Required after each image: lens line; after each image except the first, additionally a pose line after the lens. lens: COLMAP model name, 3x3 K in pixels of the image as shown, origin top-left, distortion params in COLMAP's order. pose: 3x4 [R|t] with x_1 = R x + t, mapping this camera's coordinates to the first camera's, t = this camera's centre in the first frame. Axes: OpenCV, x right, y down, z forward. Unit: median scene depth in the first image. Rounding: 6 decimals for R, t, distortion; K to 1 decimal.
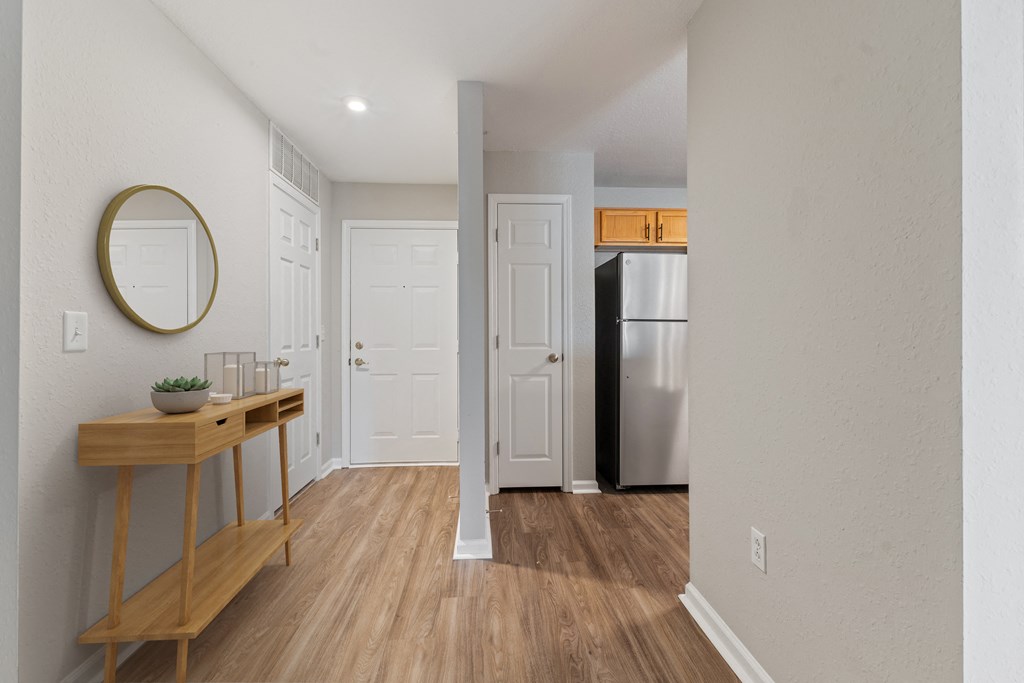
lens RADIAL K [[443.6, 0, 509.2], [0, 443.6, 331.5], [0, 0, 1]] dist [0.003697, 0.000269]
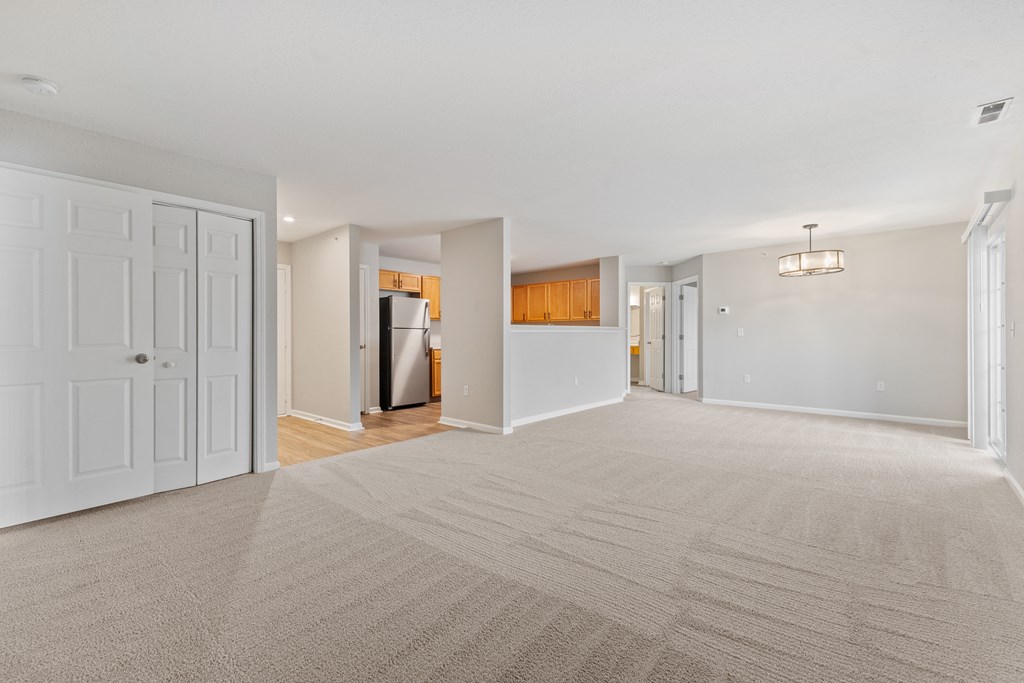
lens RADIAL K [[443.6, 0, 510.7], [0, 443.6, 336.7], [0, 0, 1]] dist [0.003697, 0.000269]
pose [[0.703169, -0.001581, 0.711021, -0.832196], [-0.000665, 0.999996, 0.002882, 0.008807], [-0.711022, -0.002499, 0.703165, -0.860275]]
